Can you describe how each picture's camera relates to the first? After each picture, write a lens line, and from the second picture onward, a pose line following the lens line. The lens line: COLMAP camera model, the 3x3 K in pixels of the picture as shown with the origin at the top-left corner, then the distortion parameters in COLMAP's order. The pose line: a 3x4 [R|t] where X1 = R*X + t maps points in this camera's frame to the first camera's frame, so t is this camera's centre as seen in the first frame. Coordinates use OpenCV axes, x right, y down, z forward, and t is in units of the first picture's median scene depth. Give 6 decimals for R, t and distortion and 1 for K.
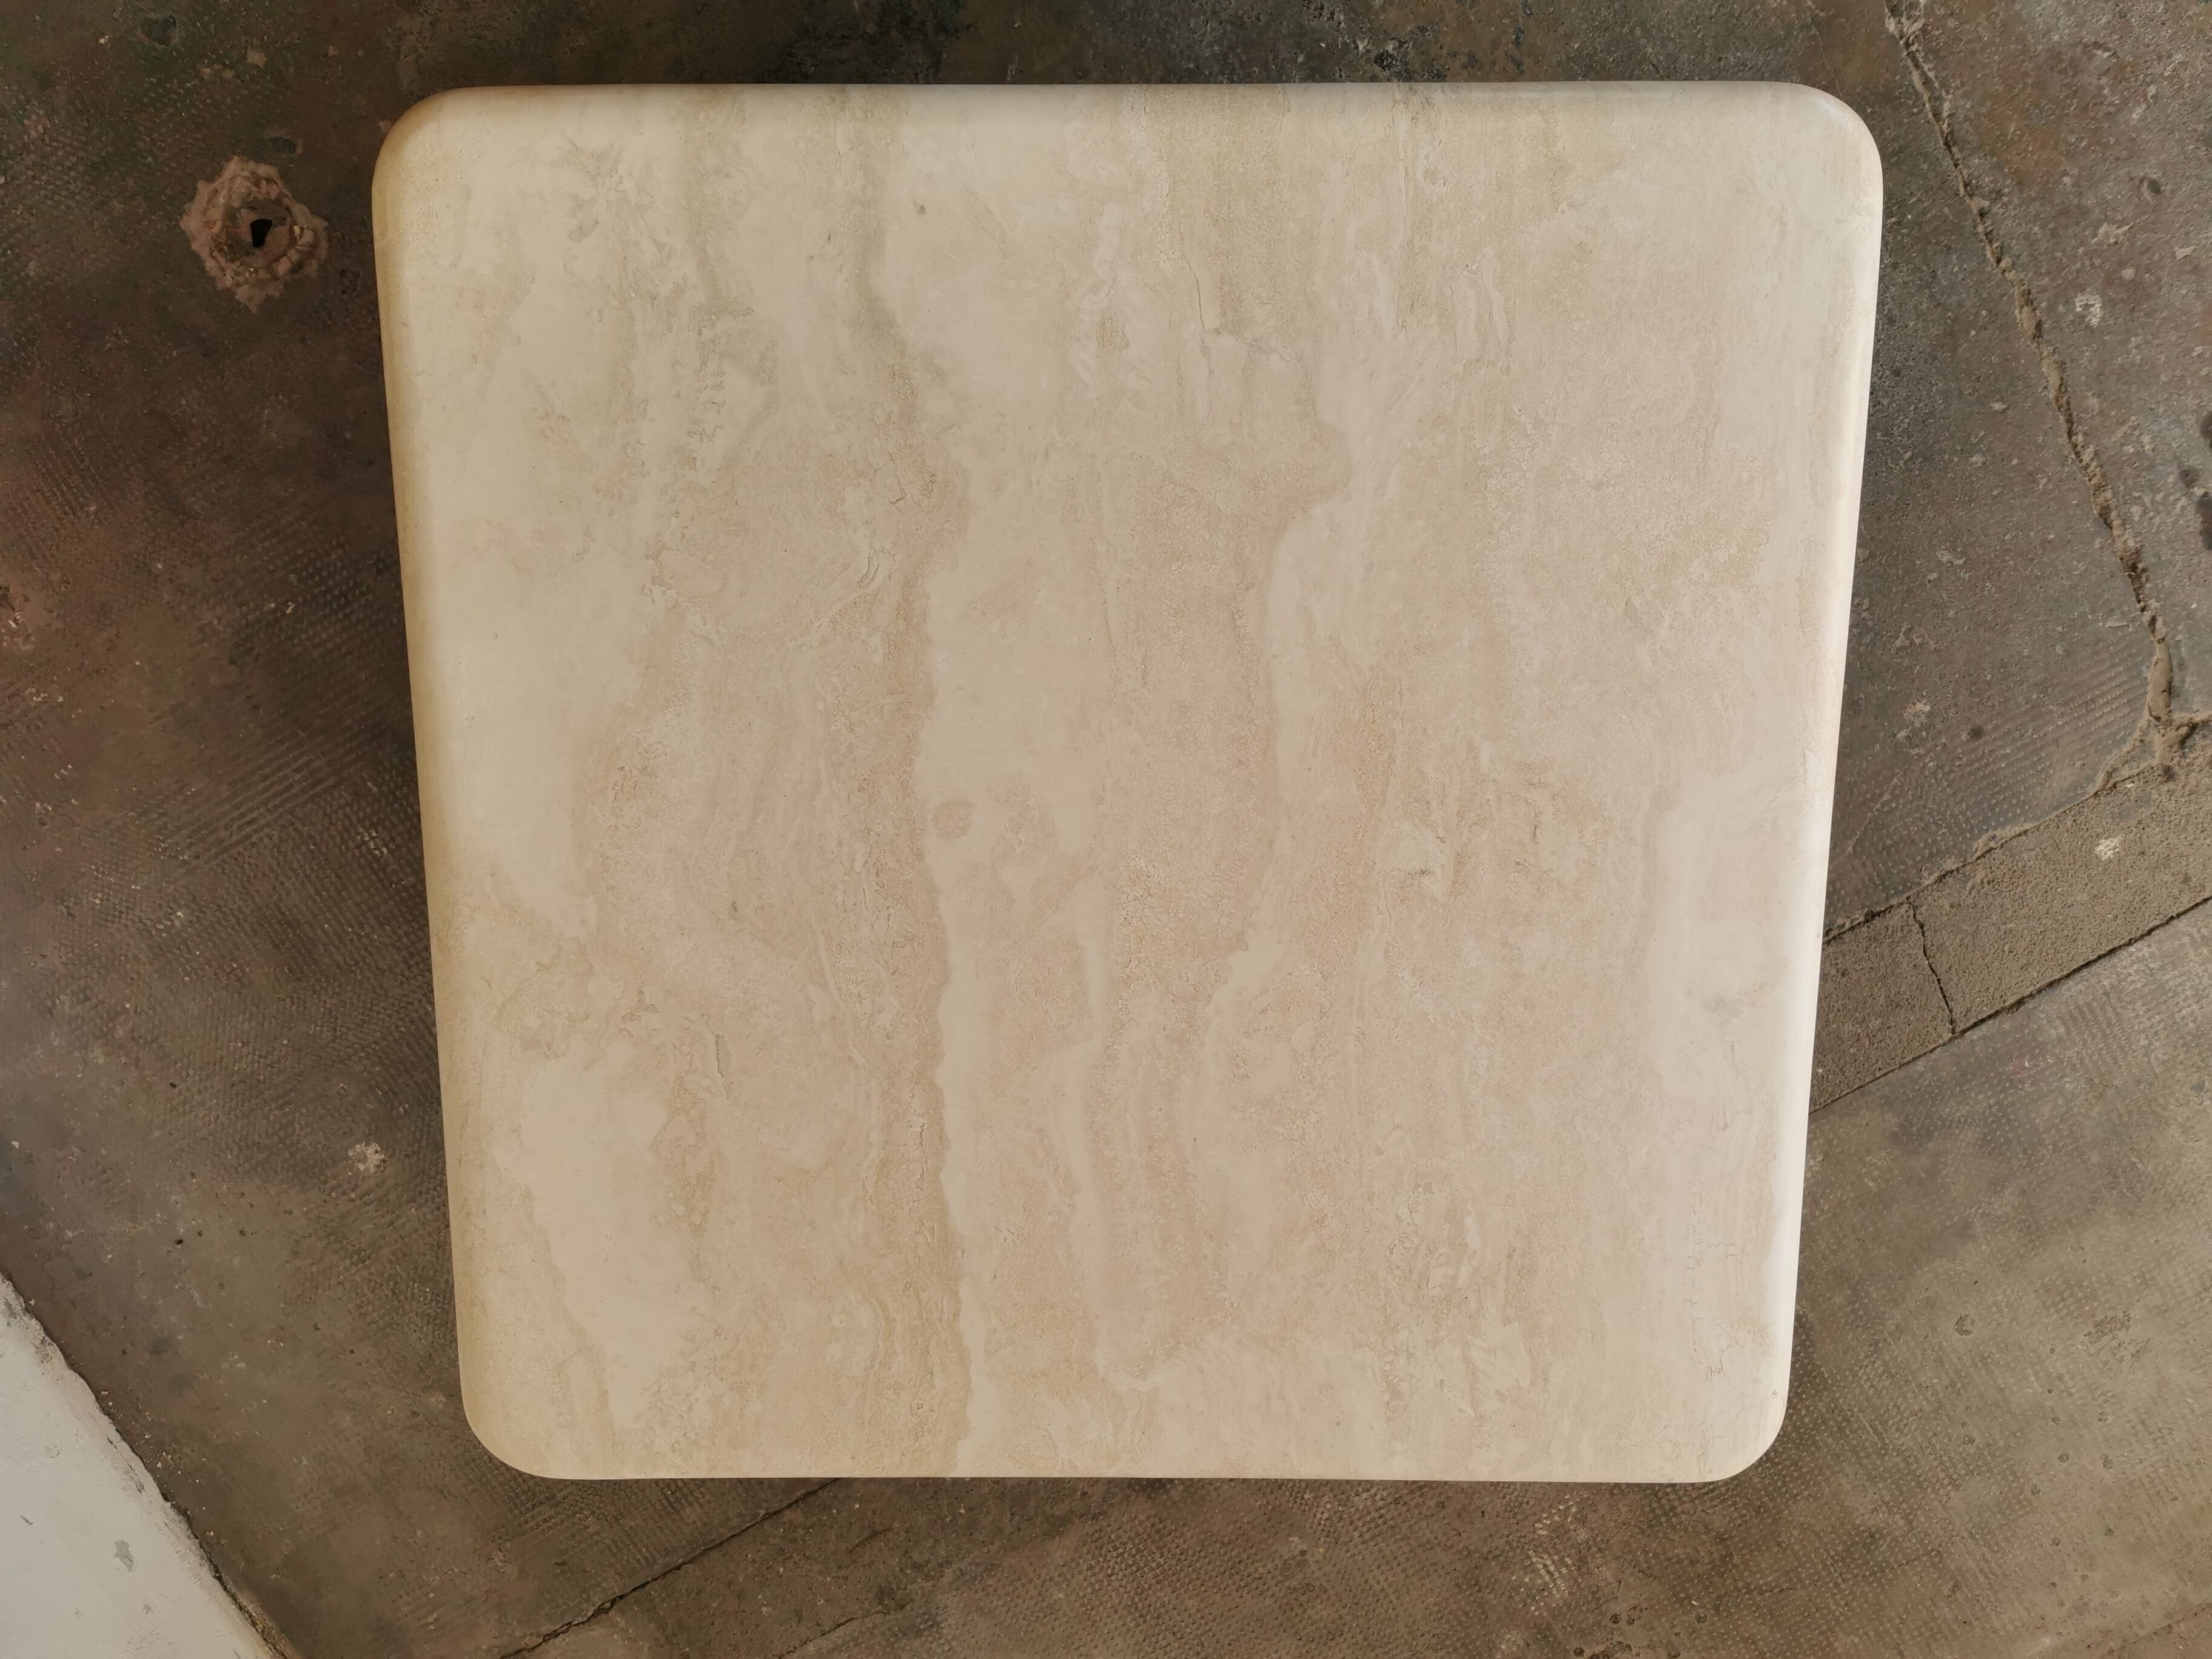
lens RADIAL K [[1704.2, 0, 1107.0], [0, 1704.2, 816.4], [0, 0, 1]] dist [0.054418, -0.084497]
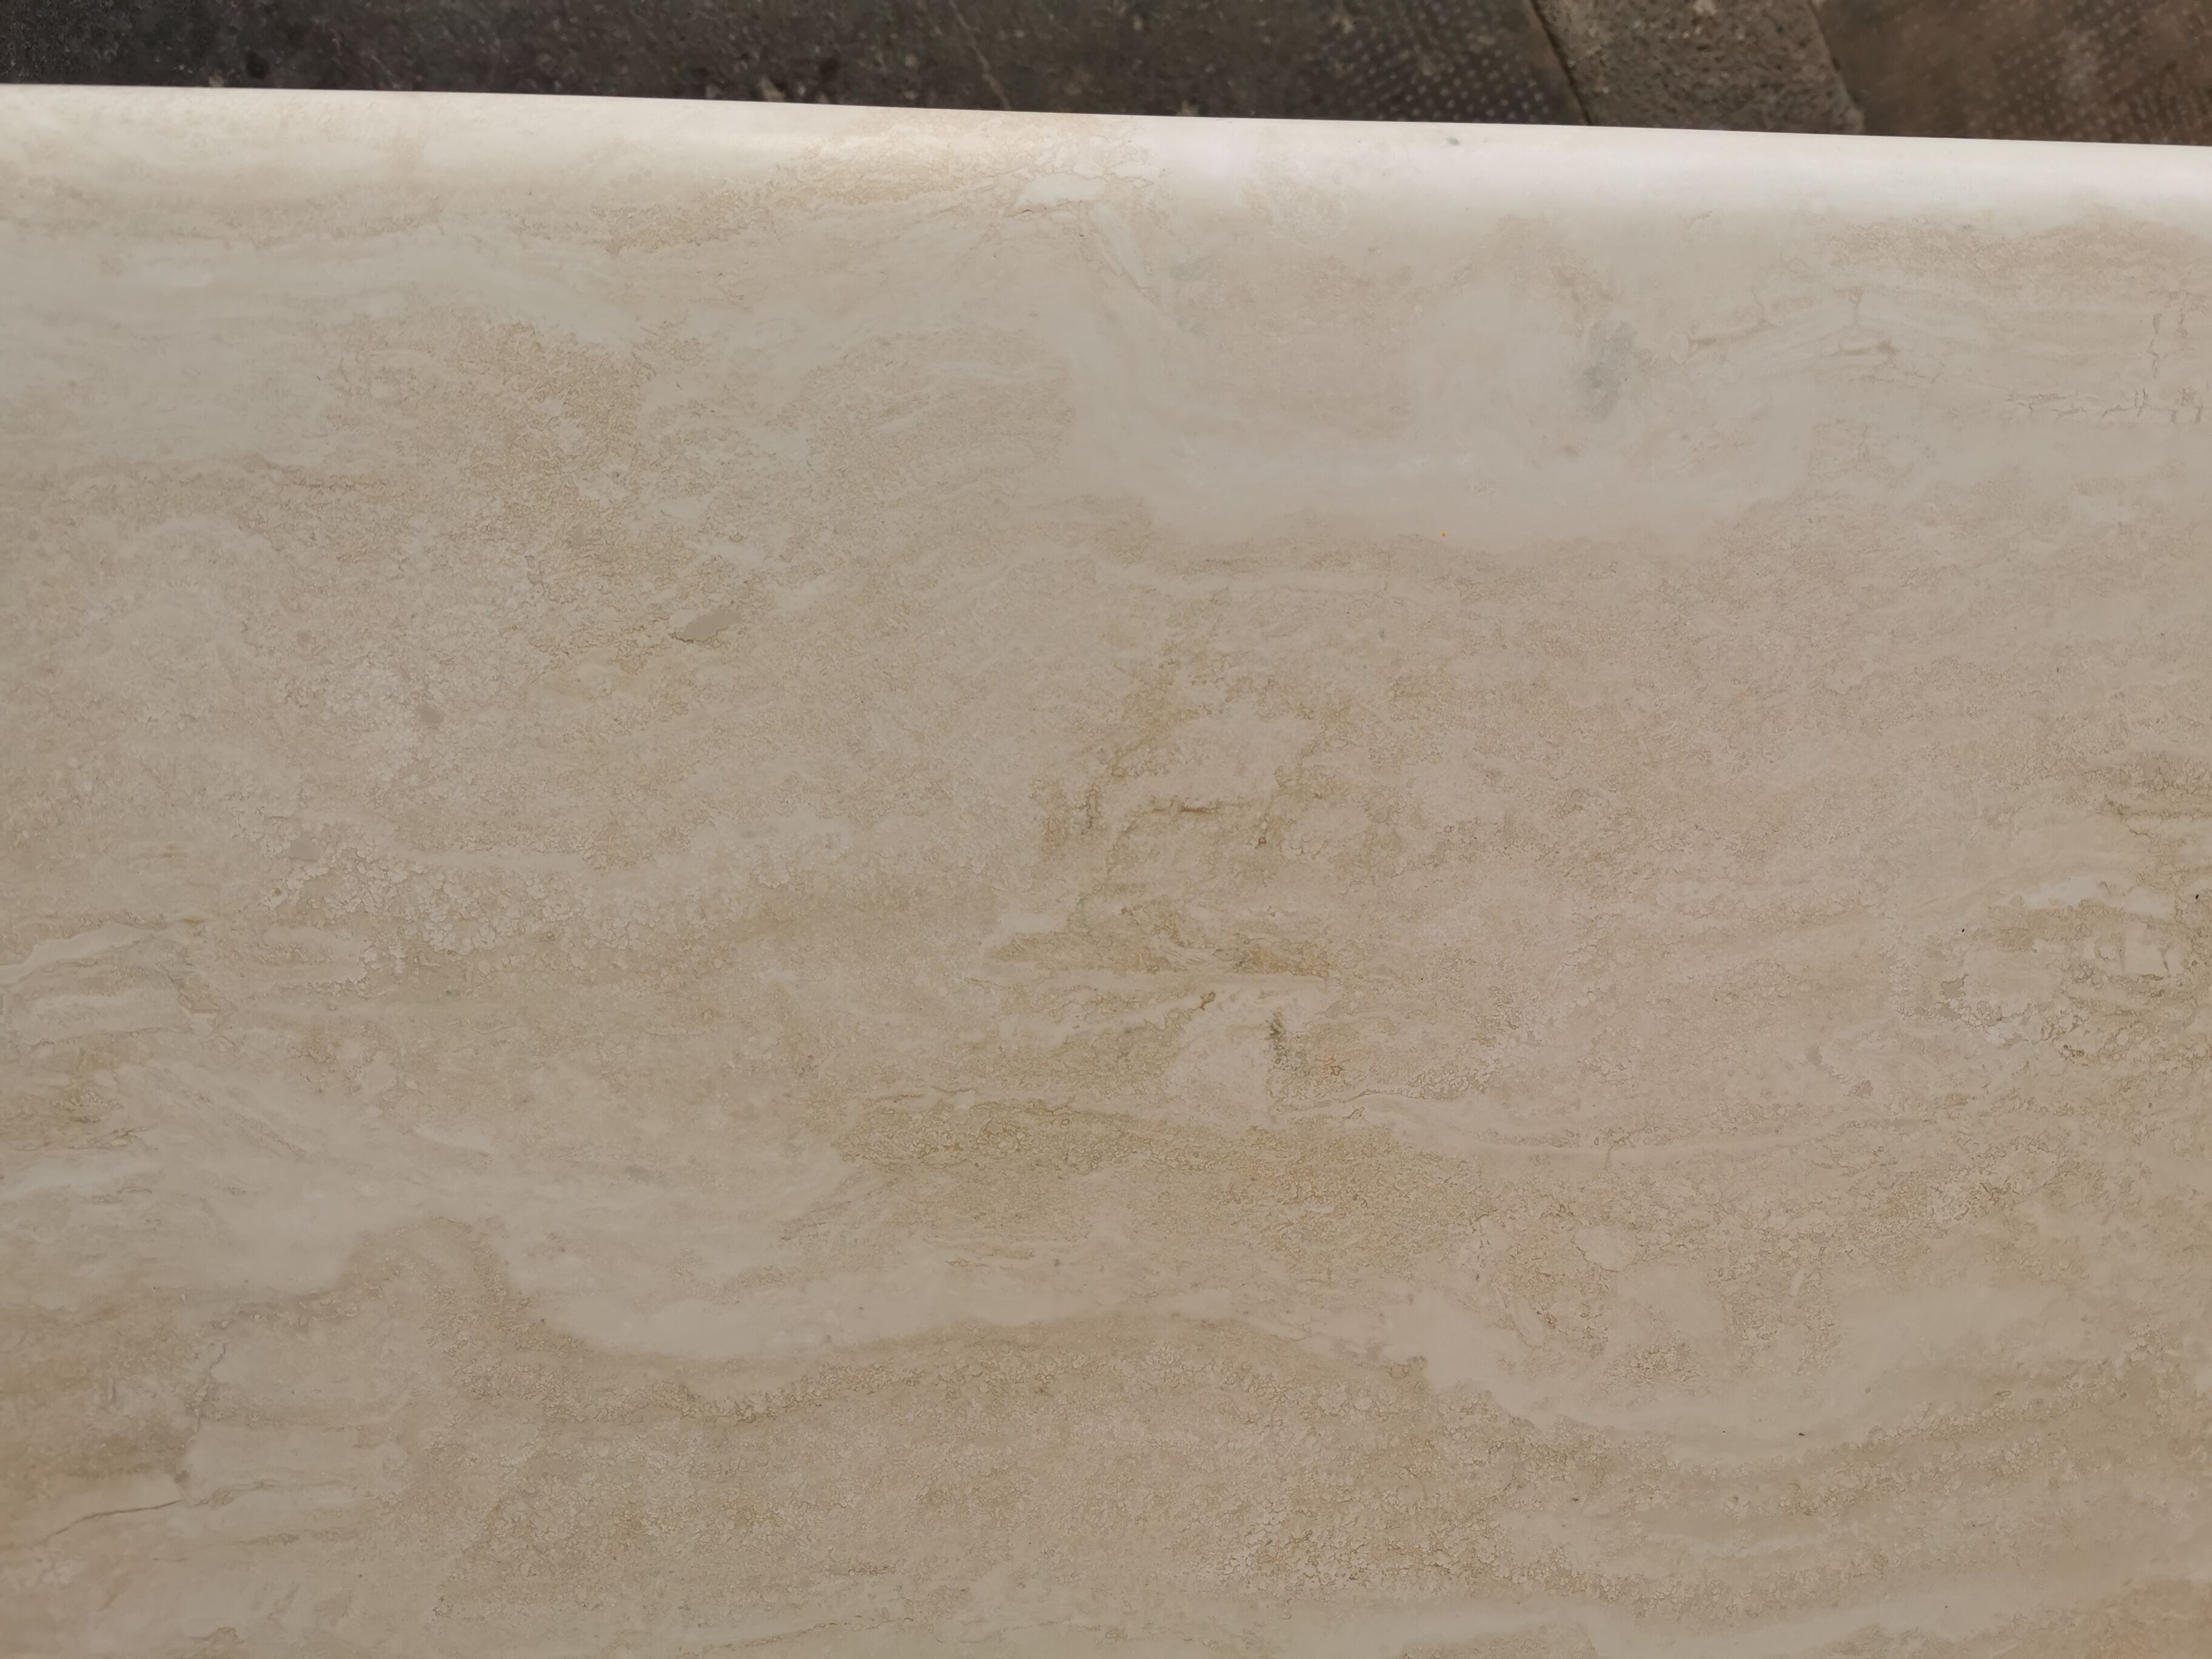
lens RADIAL K [[1704.2, 0, 1115.0], [0, 1704.2, 823.8], [0, 0, 1]] dist [0.054418, -0.084497]
pose [[0.008353, -0.974661, -0.223532, 0.356850], [0.995335, 0.029591, -0.091832, 0.030865], [0.096120, -0.221722, 0.970361, 0.559034]]
